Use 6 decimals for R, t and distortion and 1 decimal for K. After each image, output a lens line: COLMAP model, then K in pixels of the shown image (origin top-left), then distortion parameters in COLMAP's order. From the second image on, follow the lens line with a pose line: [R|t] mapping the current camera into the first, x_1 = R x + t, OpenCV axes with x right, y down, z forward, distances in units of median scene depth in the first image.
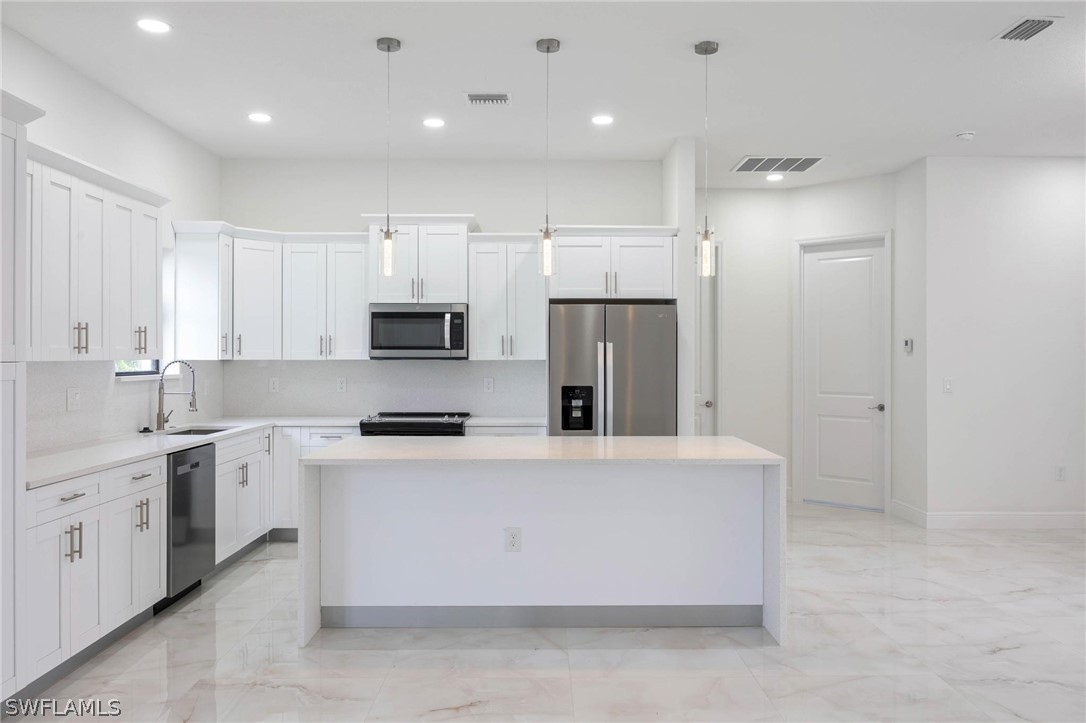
lens RADIAL K [[835.3, 0, 548.2], [0, 835.3, 351.2], [0, 0, 1]] dist [-0.001889, -0.001594]
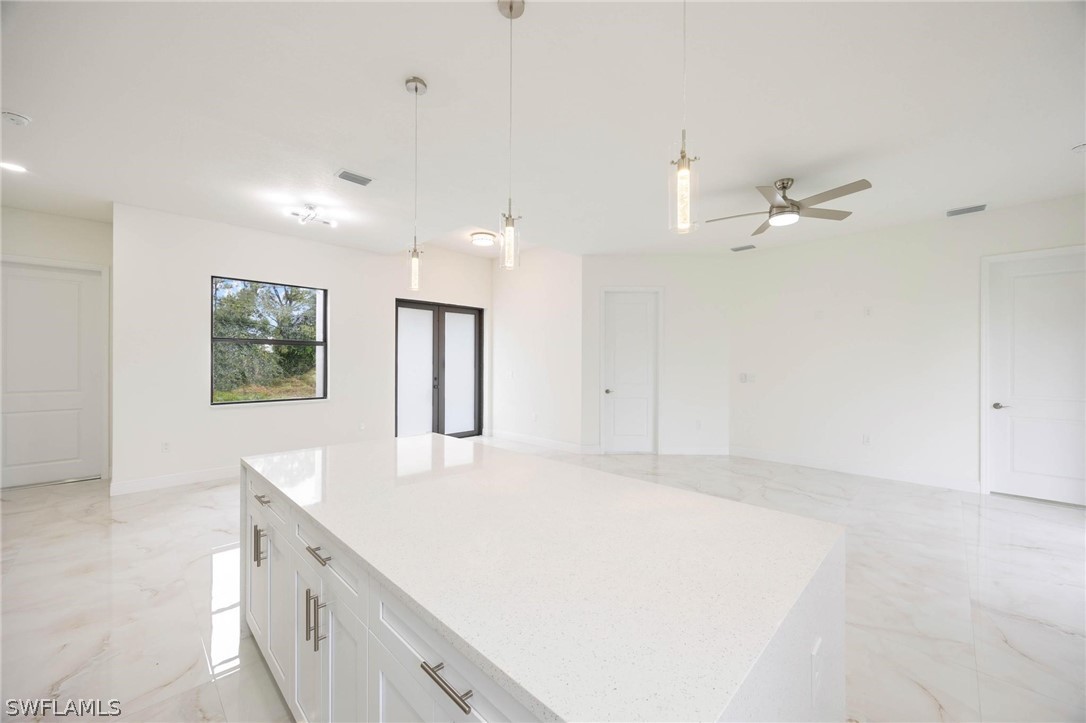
lens RADIAL K [[418.6, 0, 549.7], [0, 418.6, 357.7], [0, 0, 1]] dist [0.000290, 0.000235]
pose [[-0.713943, 0.004104, 0.700192, -0.236935], [-0.008446, 0.999860, -0.014471, 0.006713], [-0.700153, -0.016245, -0.713808, 0.900602]]
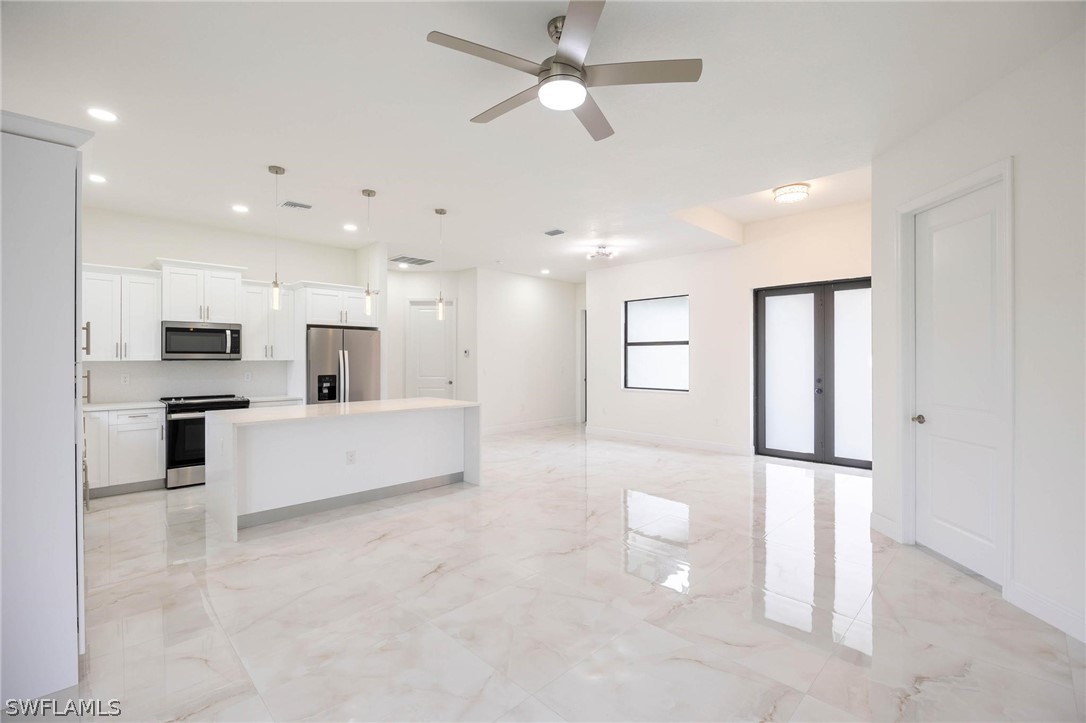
lens RADIAL K [[478.5, 0, 546.1], [0, 478.5, 358.7], [0, 0, 1]] dist [-0.013413, 0.000458]
pose [[0.716747, -0.001584, 0.697332, -0.325807], [-0.003484, 0.999977, 0.005853, -0.000103], [-0.697325, -0.006625, 0.716725, -0.035957]]
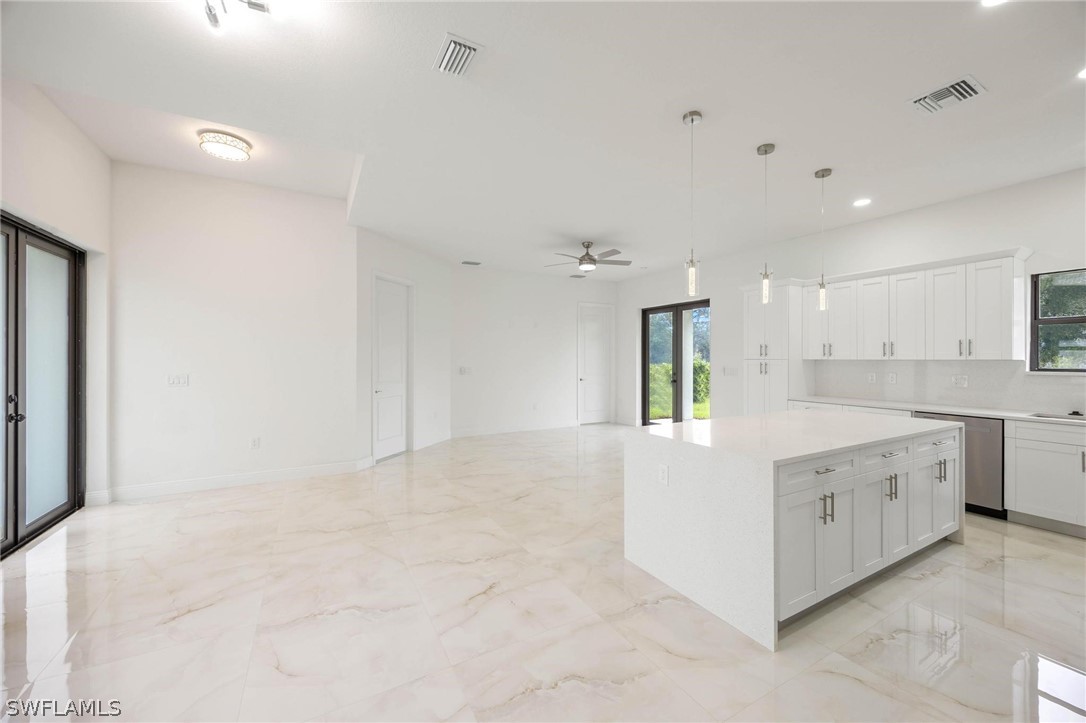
lens RADIAL K [[418.6, 0, 549.7], [0, 418.6, 357.7], [0, 0, 1]] dist [0.000290, 0.000235]
pose [[-0.876129, -0.000482, -0.482076, 0.489747], [0.002428, 0.999982, -0.005411, 0.006524], [0.482070, -0.005911, -0.876113, 1.029937]]
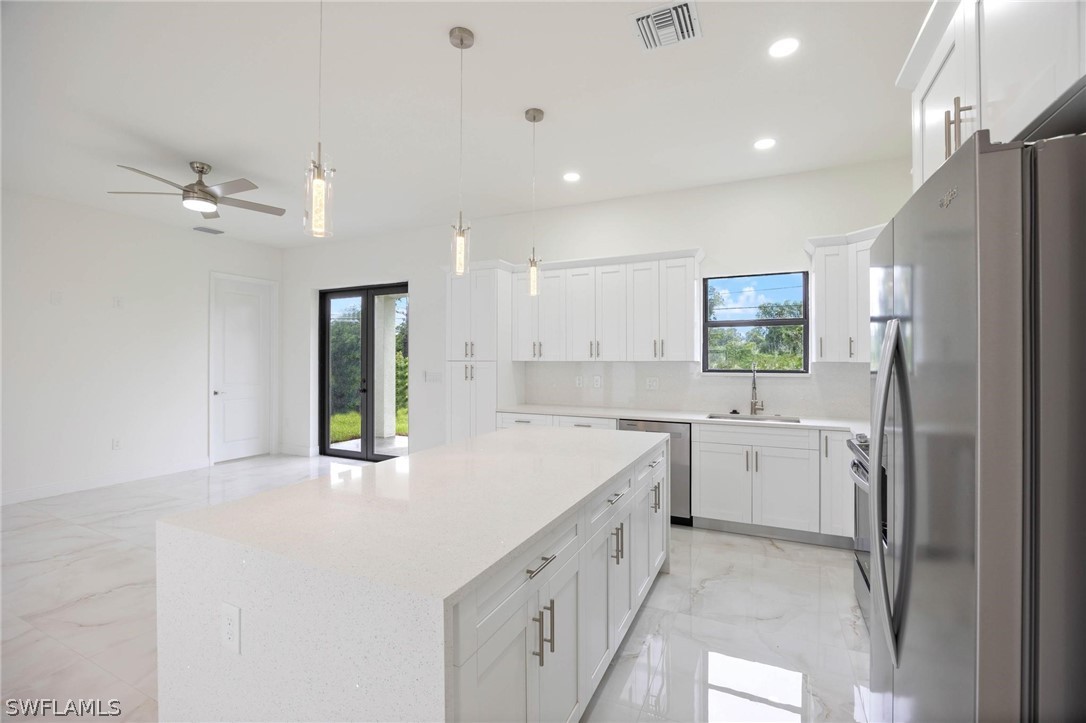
lens RADIAL K [[469.9, 0, 548.2], [0, 469.9, 355.4], [0, 0, 1]] dist [-0.020384, 0.000521]
pose [[-0.437651, -0.007582, -0.899113, 0.307369], [0.005003, 0.999928, -0.010867, 0.006055], [0.899131, -0.009255, -0.437582, 0.929042]]
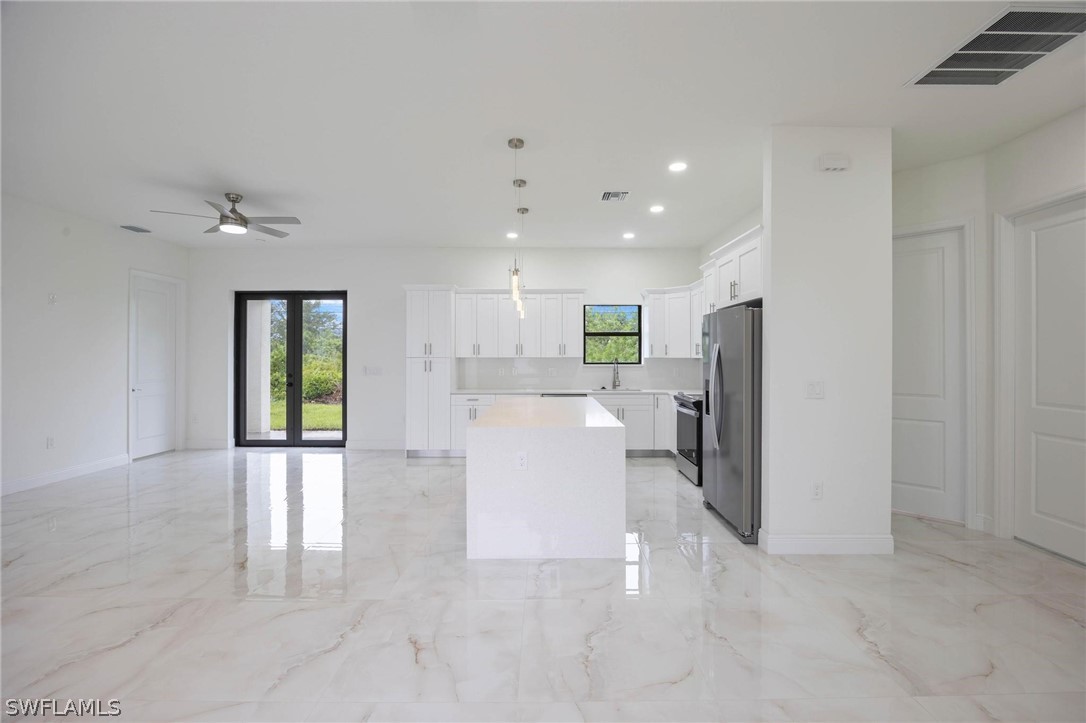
lens RADIAL K [[469.9, 0, 548.2], [0, 469.9, 355.4], [0, 0, 1]] dist [-0.020384, 0.000521]
pose [[-0.006098, -0.002064, -0.999979, 0.708155], [0.006241, 0.999978, -0.002102, 0.005376], [0.999962, -0.006254, -0.006085, 0.748850]]
